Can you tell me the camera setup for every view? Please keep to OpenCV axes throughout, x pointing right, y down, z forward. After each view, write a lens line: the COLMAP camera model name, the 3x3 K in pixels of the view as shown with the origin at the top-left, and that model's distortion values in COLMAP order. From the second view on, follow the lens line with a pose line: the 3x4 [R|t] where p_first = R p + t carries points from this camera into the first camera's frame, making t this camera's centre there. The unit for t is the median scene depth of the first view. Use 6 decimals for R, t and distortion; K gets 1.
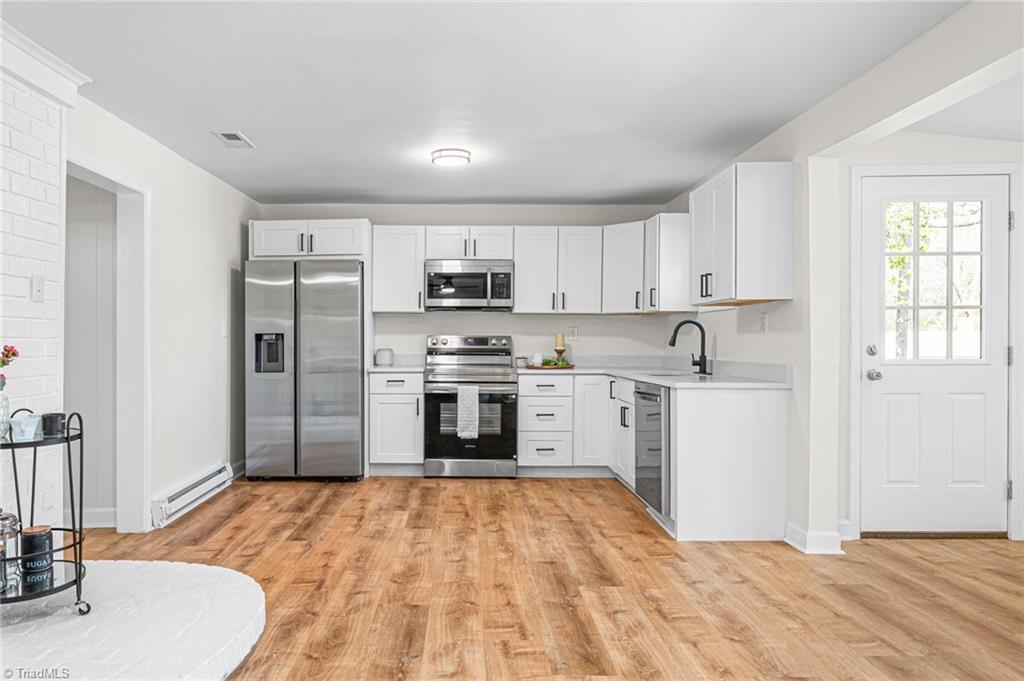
lens RADIAL K [[671.8, 0, 435.6], [0, 671.8, 342.1], [0, 0, 1]] dist [-0.002737, 0.001028]
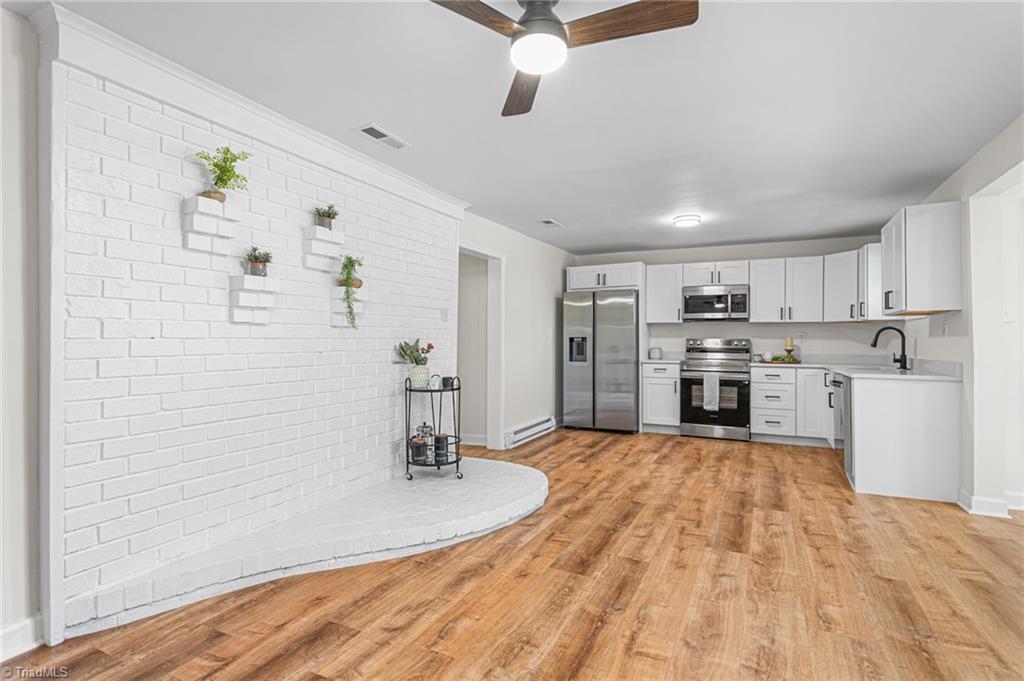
lens RADIAL K [[482.5, 0, 527.1], [0, 482.5, 331.5], [0, 0, 1]] dist [-0.002446, 0.002296]
pose [[0.916909, -0.004534, -0.399070, 0.100780], [-0.005288, 0.999710, -0.023507, 0.001303], [0.399061, 0.023664, 0.916619, -0.104461]]
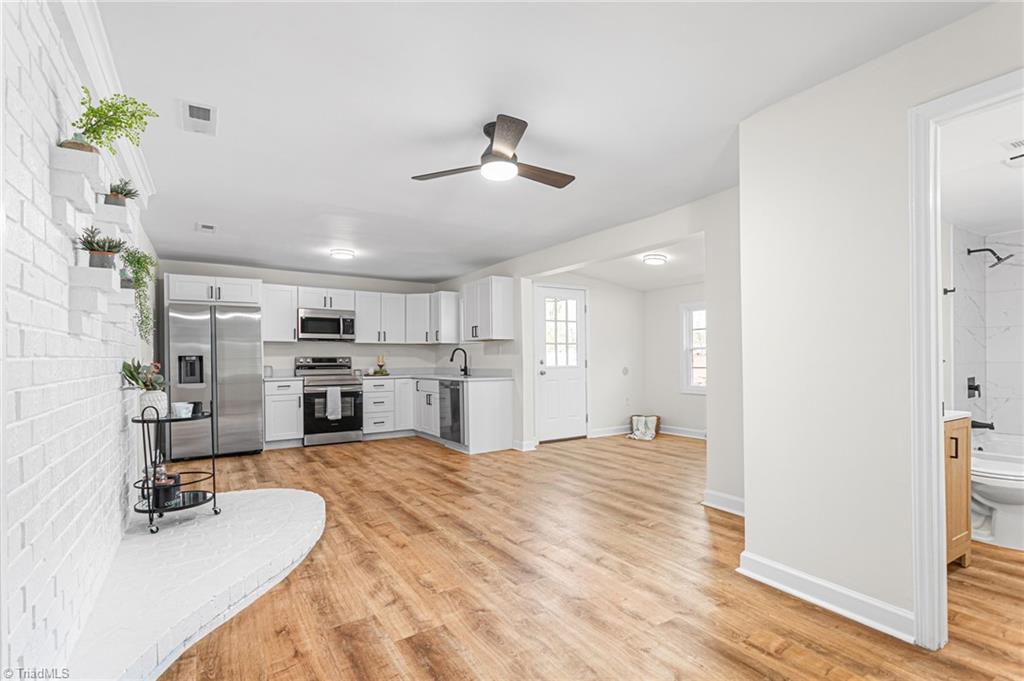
lens RADIAL K [[482.5, 0, 508.2], [0, 482.5, 361.1], [0, 0, 1]] dist [-0.002446, 0.002296]
pose [[0.826797, -0.010135, 0.562409, -0.263768], [0.010487, 0.999942, 0.002603, 0.002494], [-0.562402, 0.003746, 0.826855, -0.212648]]
